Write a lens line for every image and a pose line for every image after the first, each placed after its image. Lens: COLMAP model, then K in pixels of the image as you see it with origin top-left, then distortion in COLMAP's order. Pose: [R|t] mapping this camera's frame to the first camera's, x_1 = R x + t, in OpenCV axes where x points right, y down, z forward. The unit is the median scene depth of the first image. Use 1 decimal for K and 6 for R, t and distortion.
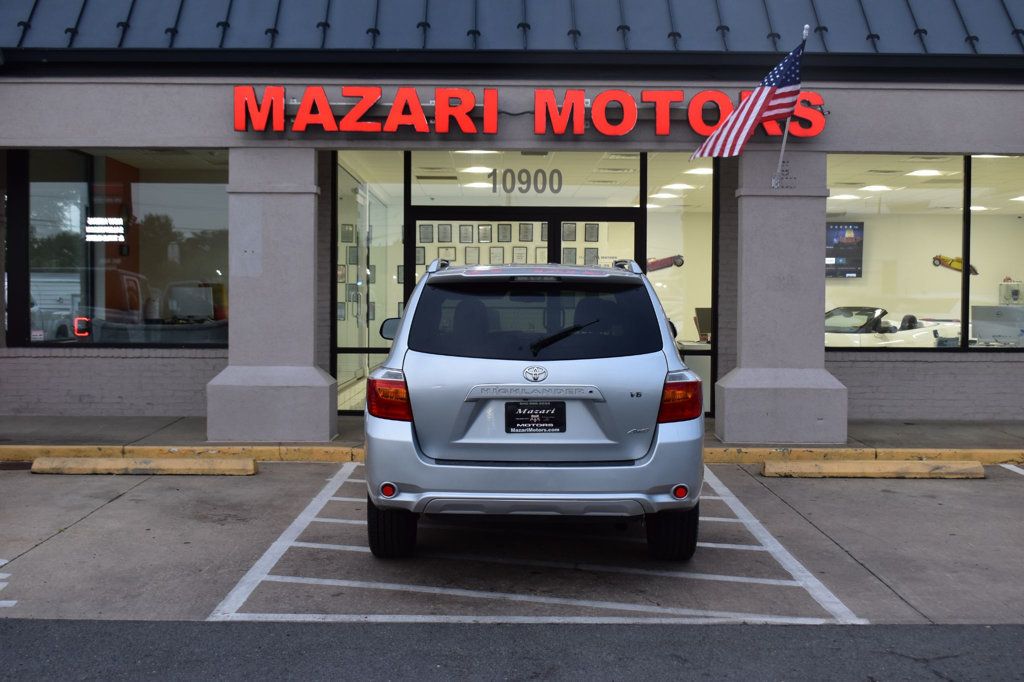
lens RADIAL K [[1382.3, 0, 512.0], [0, 1382.3, 341.0], [0, 0, 1]] dist [-0.025799, -0.002302]
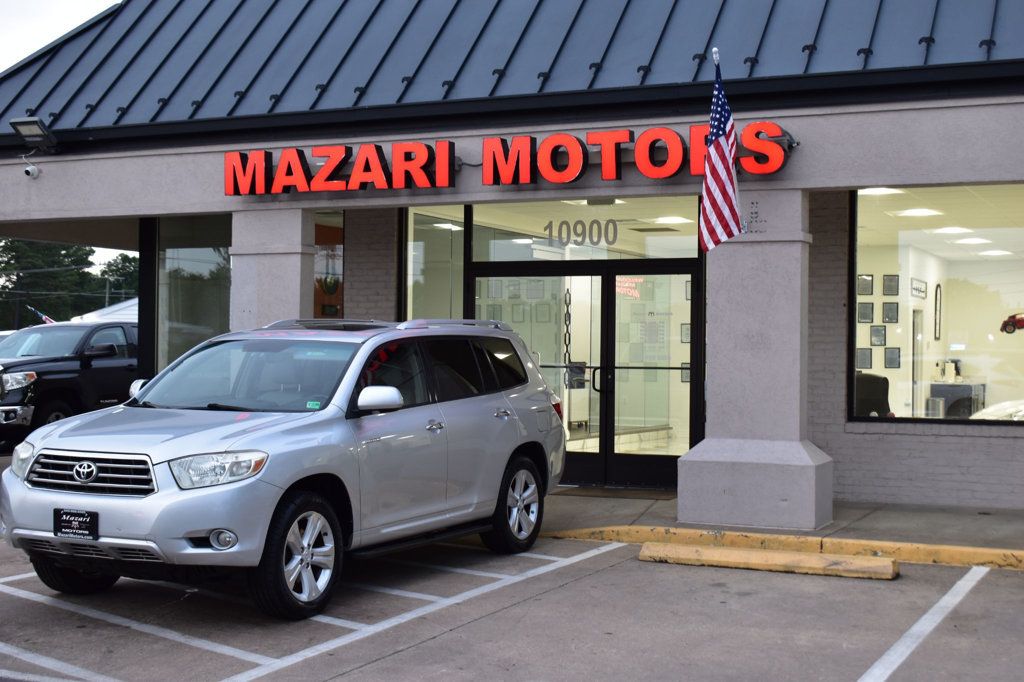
lens RADIAL K [[1483.8, 0, 512.0], [0, 1483.8, 341.0], [0, 0, 1]] dist [-0.002144, -0.050788]
pose [[0.897987, -0.000374, -0.440022, 0.476037], [-0.018584, 0.999075, -0.038775, -0.003307], [0.439629, 0.042997, 0.897150, 0.094883]]
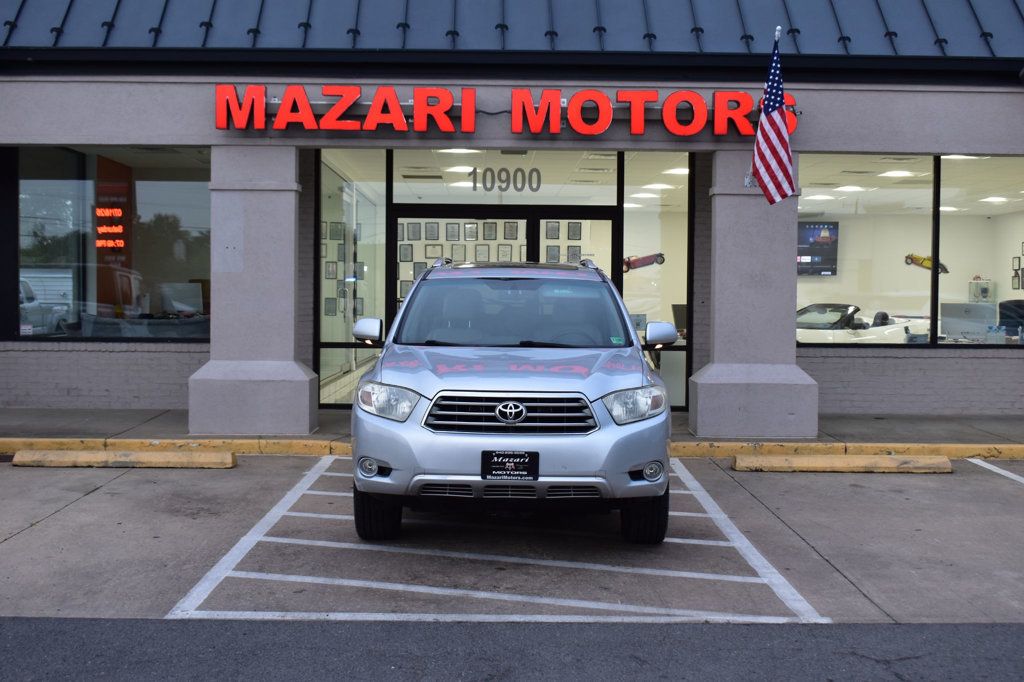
lens RADIAL K [[1321.8, 0, 512.0], [0, 1321.8, 341.0], [0, 0, 1]] dist [-0.033732, -0.005970]
pose [[0.999985, 0.002632, 0.004861, 0.012214], [-0.002652, 0.999988, 0.004200, -0.000789], [-0.004850, -0.004213, 0.999979, 0.027246]]
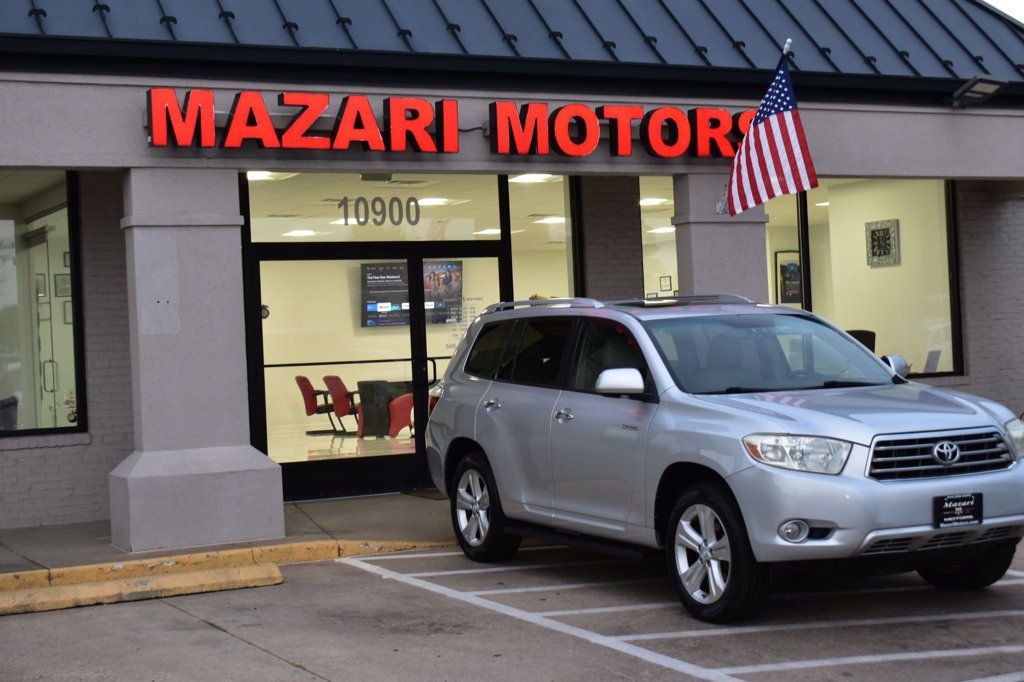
lens RADIAL K [[1630.9, 0, 512.0], [0, 1630.9, 341.0], [0, 0, 1]] dist [0.006432, -0.022167]
pose [[0.887100, -0.044912, 0.459388, -0.438840], [0.064899, 0.997504, -0.027802, -0.004986], [-0.456993, 0.054477, 0.887801, 0.102328]]
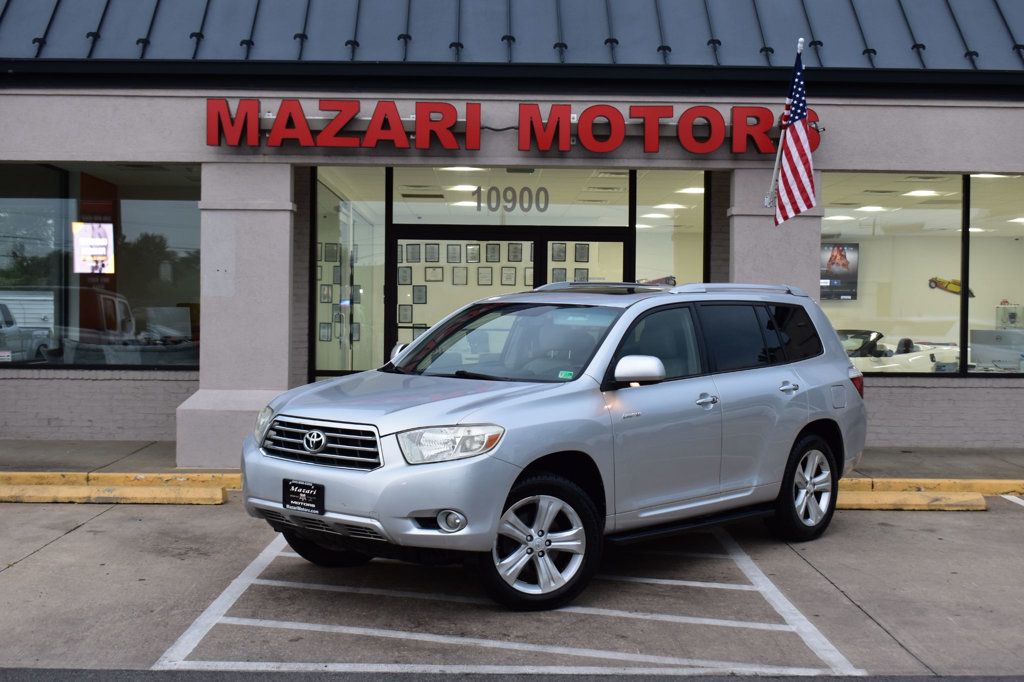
lens RADIAL K [[1382.3, 0, 512.0], [0, 1382.3, 341.0], [0, 0, 1]] dist [-0.025799, -0.002302]
pose [[0.999982, 0.004351, 0.004038, 0.008277], [-0.004292, 0.999885, -0.014546, -0.002609], [-0.004100, 0.014529, 0.999886, 0.037837]]
